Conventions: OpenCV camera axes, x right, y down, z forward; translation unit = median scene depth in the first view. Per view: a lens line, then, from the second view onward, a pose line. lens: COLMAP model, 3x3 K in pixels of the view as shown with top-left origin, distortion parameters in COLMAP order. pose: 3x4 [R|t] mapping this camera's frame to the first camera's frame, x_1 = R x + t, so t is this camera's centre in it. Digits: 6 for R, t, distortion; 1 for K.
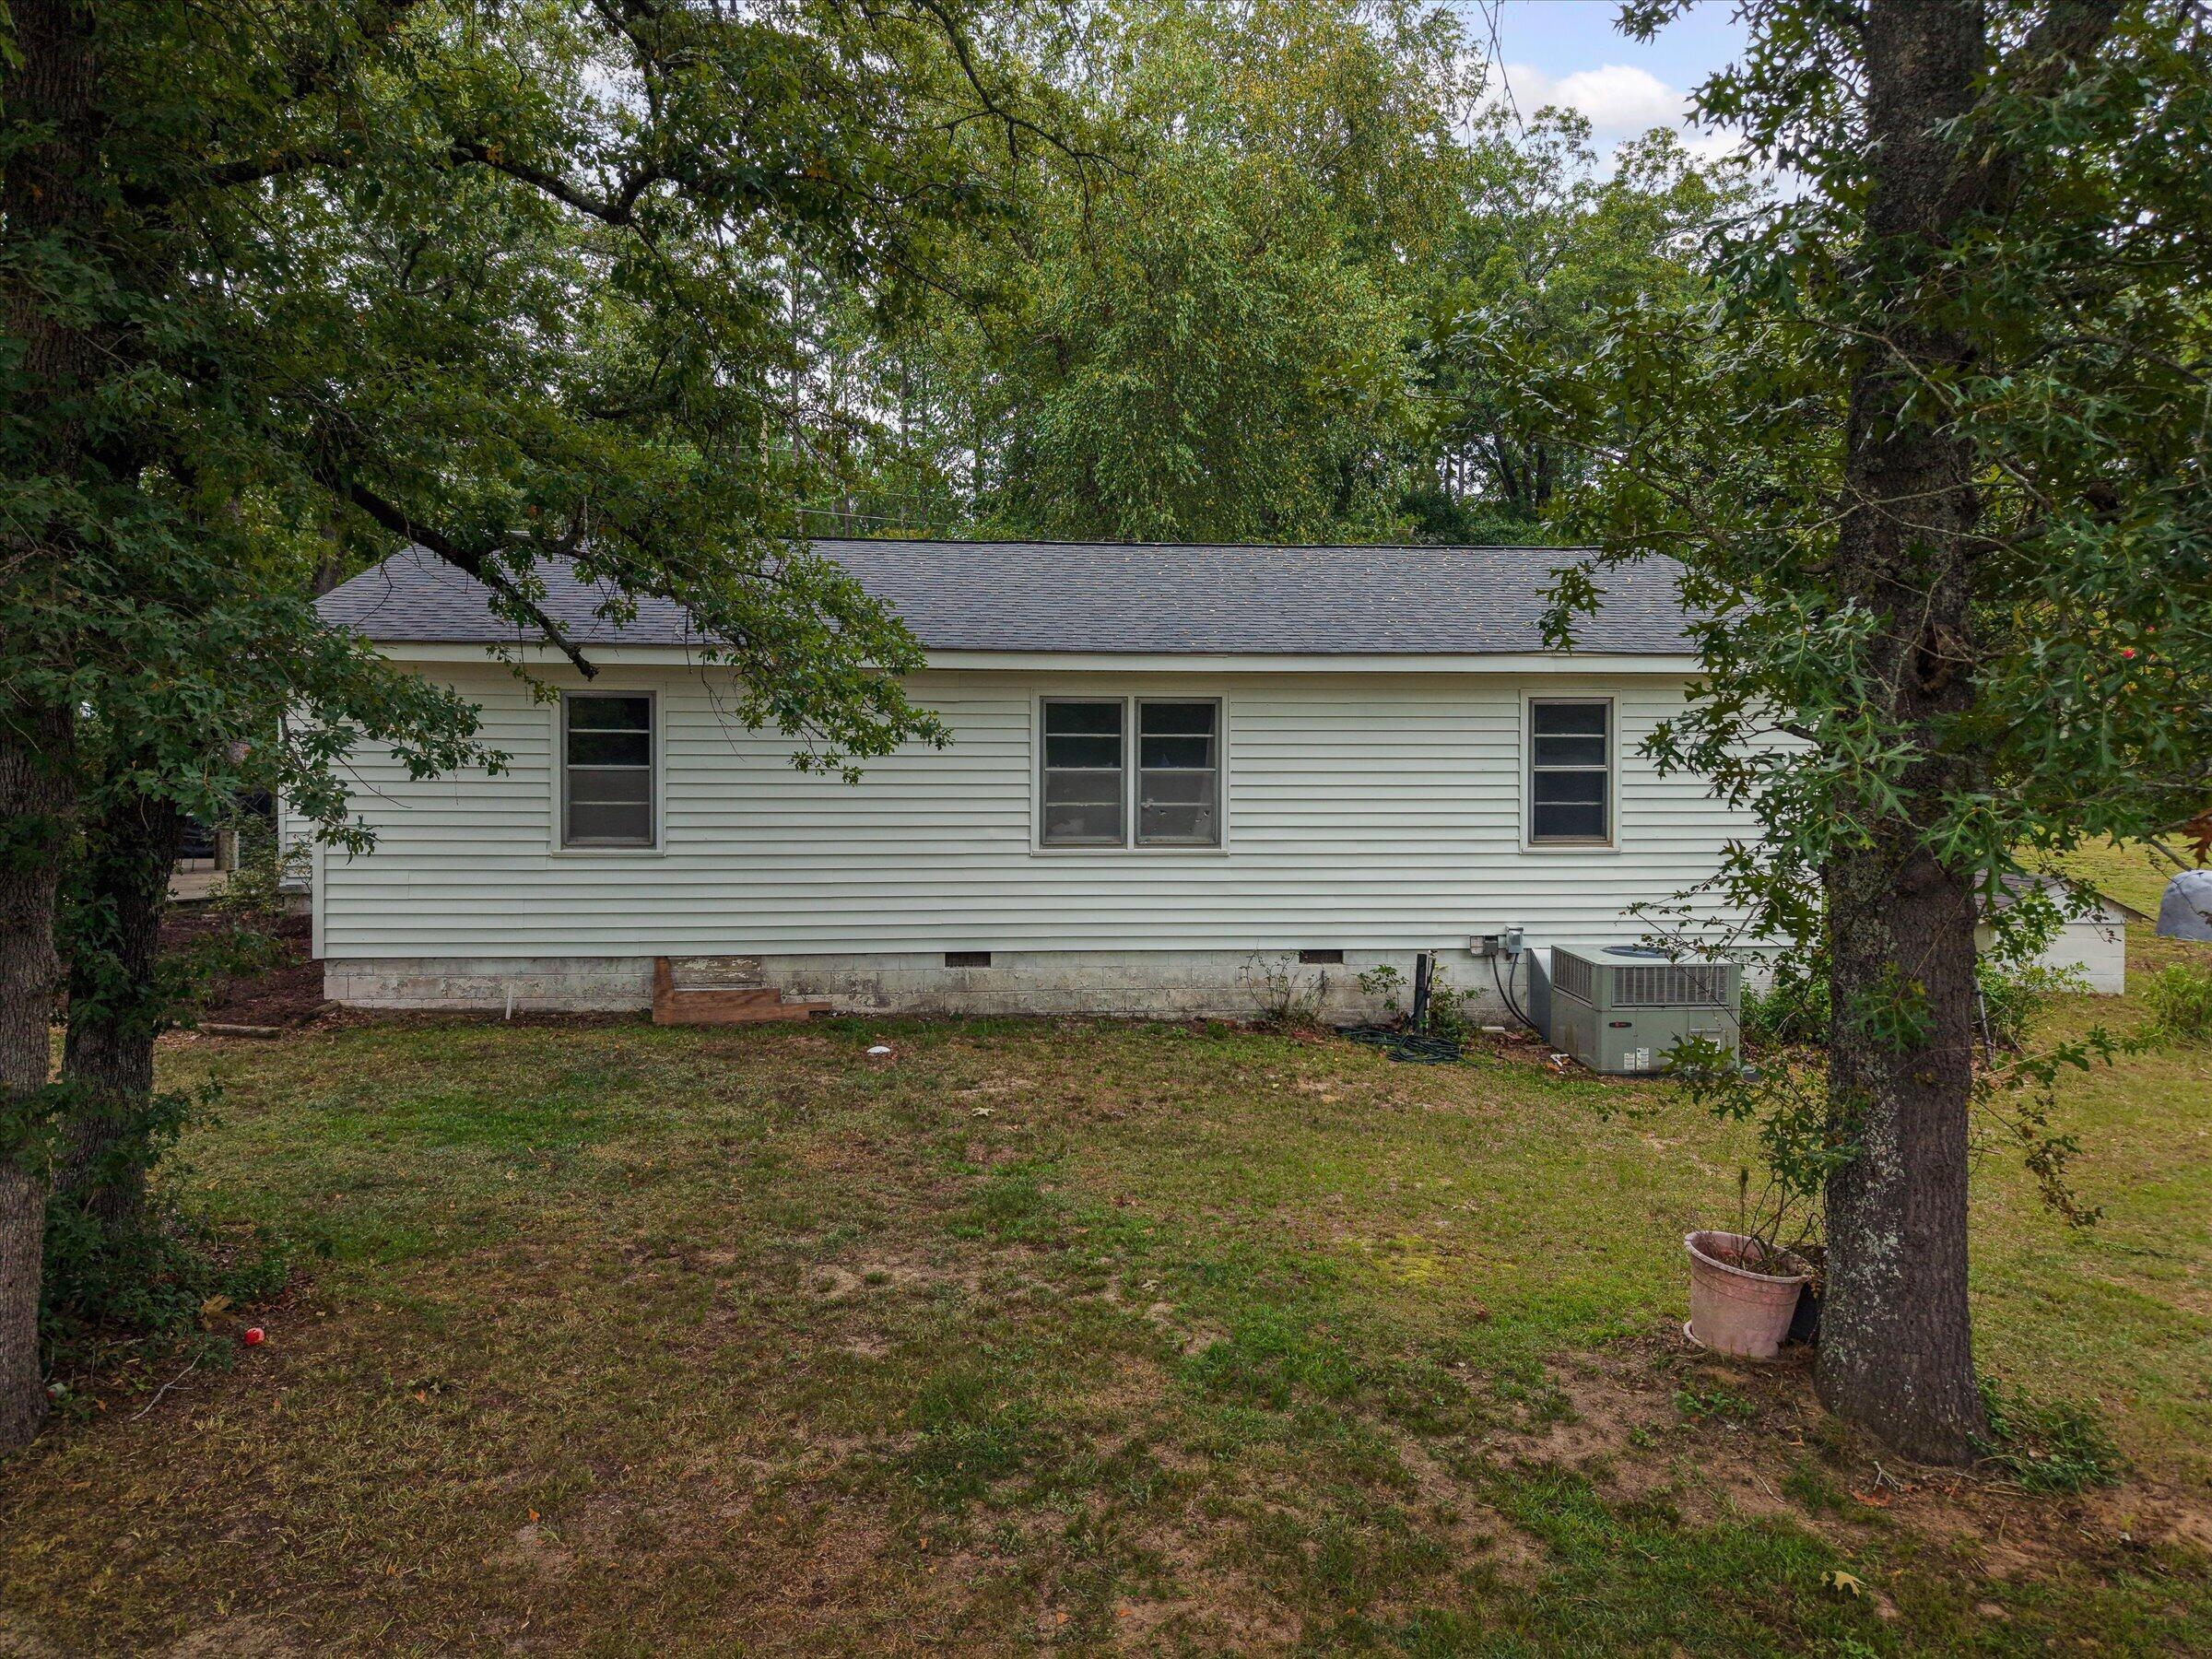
lens RADIAL K [[1567.3, 0, 1108.0], [0, 1567.3, 784.8], [0, 0, 1]] dist [0.149302, -0.380252]
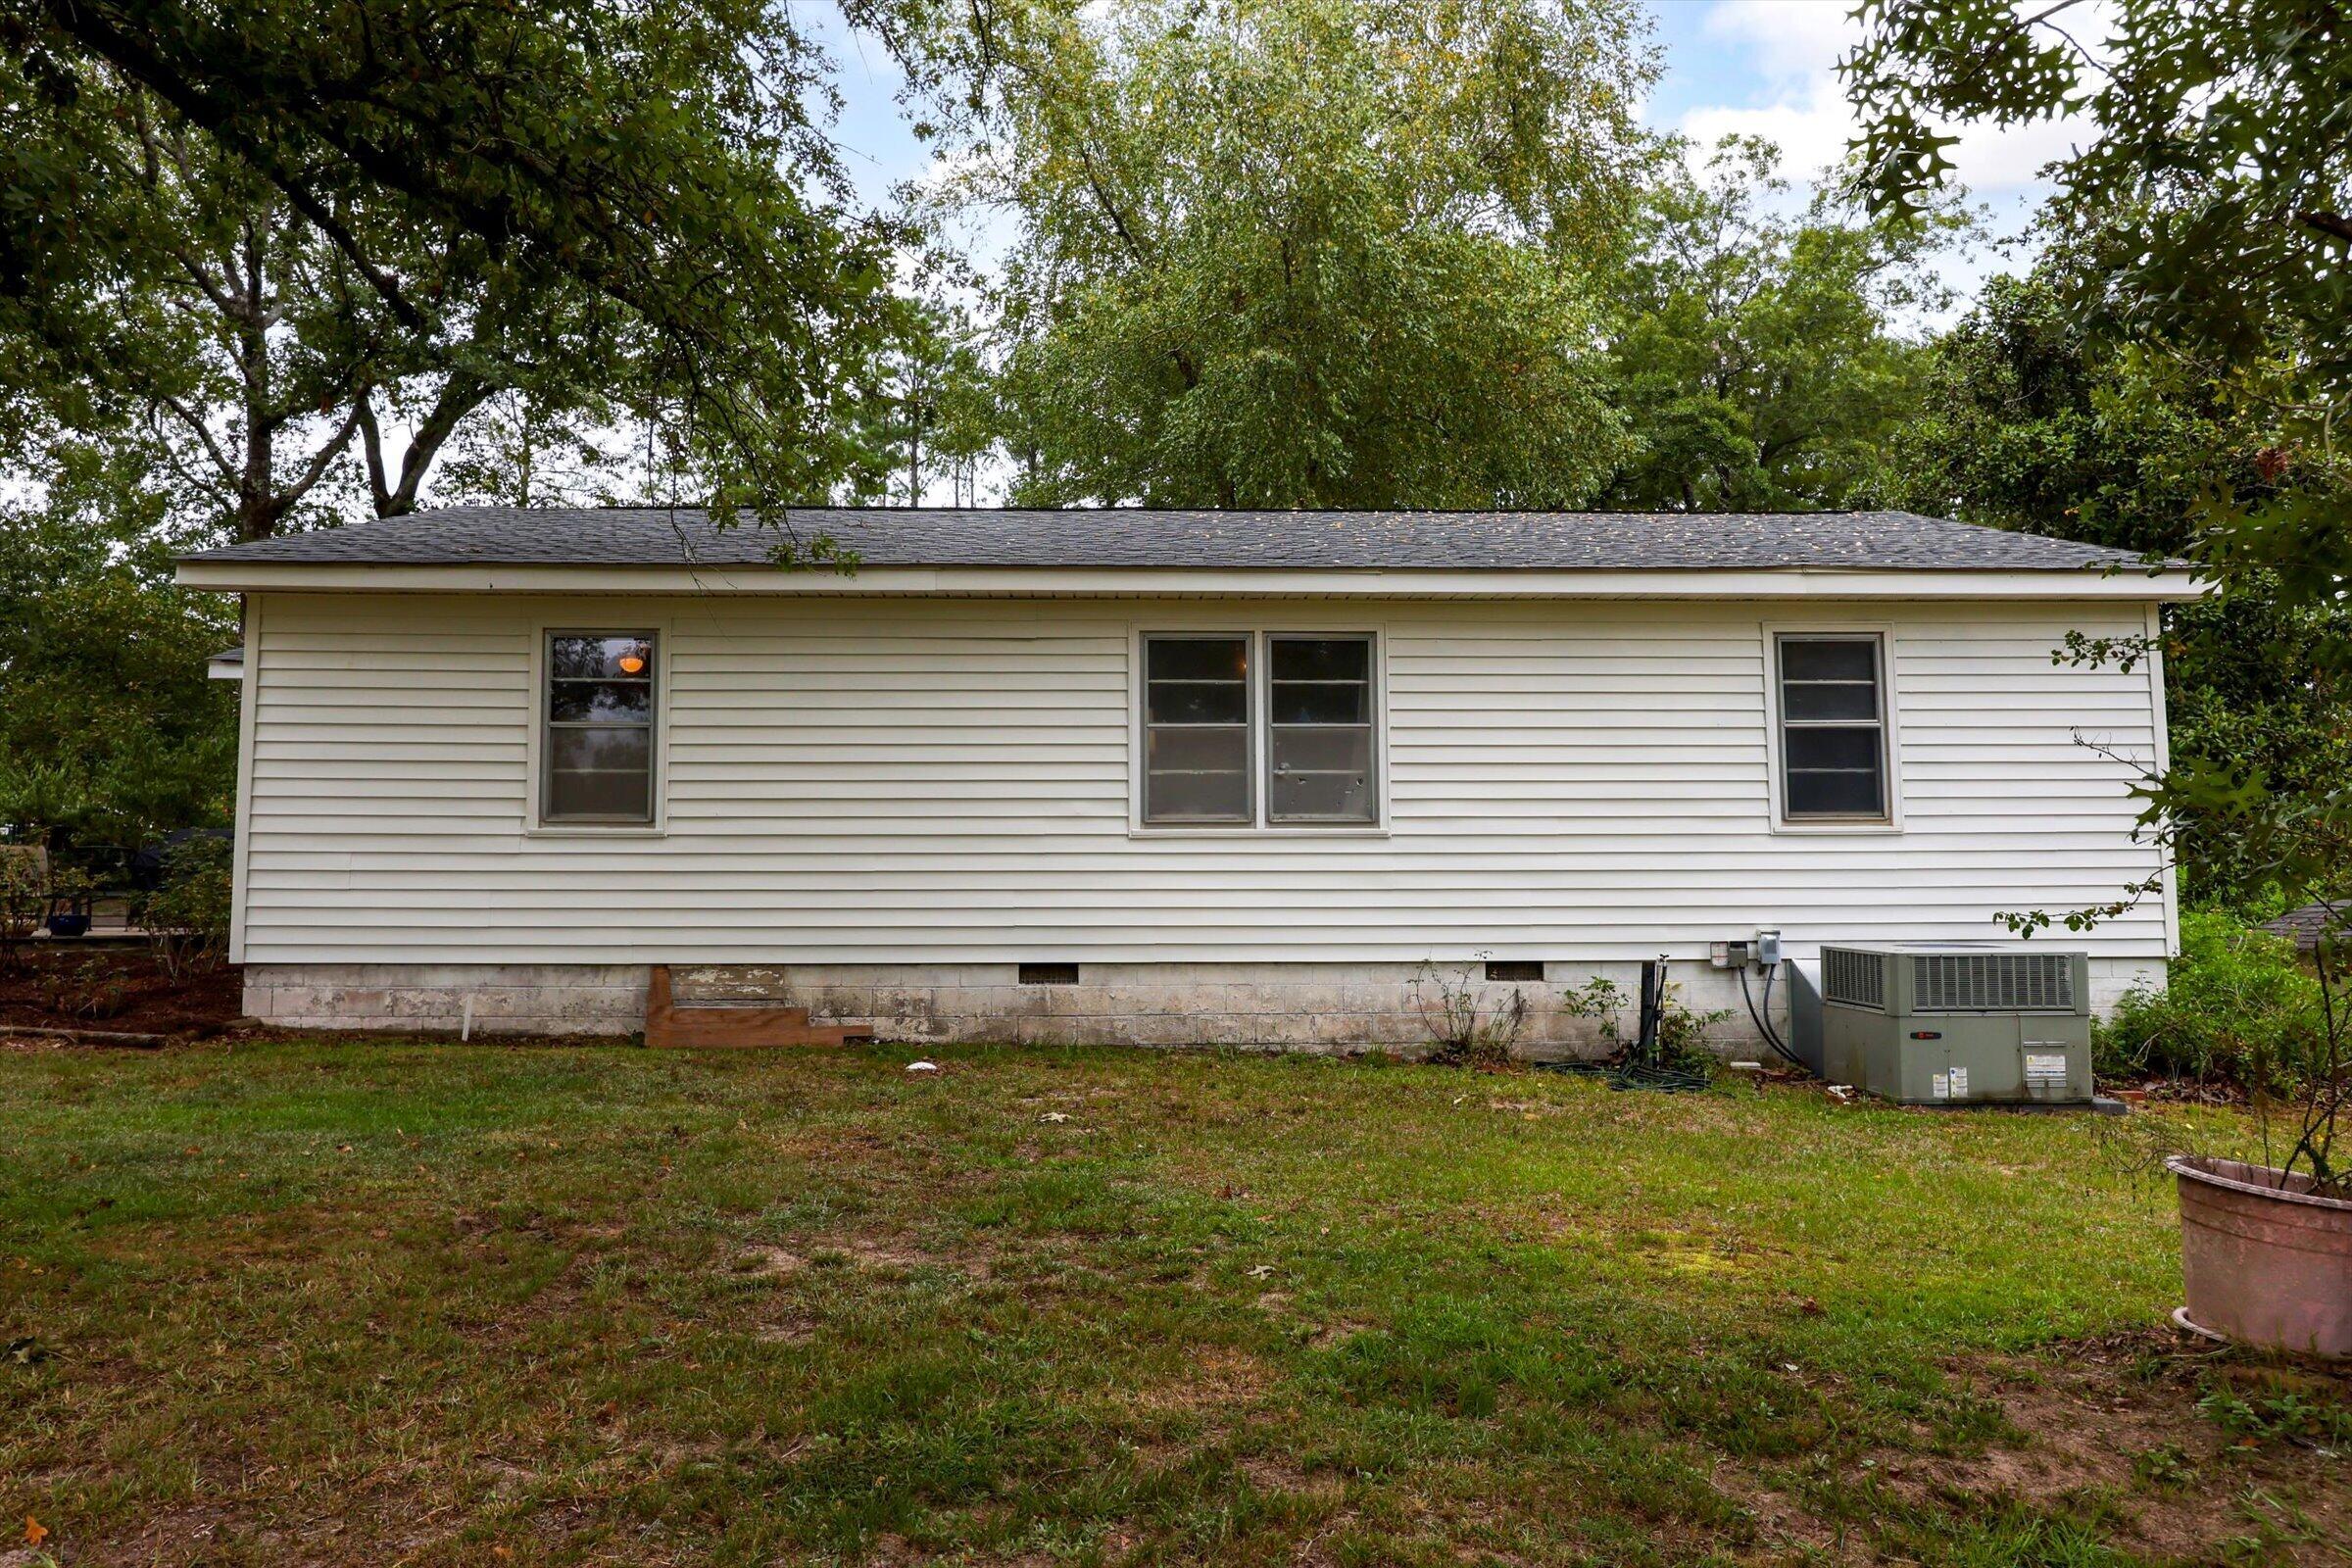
lens RADIAL K [[1687.7, 0, 1161.5], [0, 1687.7, 778.1], [0, 0, 1]] dist [-0.013394, -0.001409]
pose [[0.998069, -0.012228, -0.060901, 0.016955], [0.005394, 0.993790, -0.111139, 0.109870], [0.061882, 0.110596, 0.991937, 0.178816]]
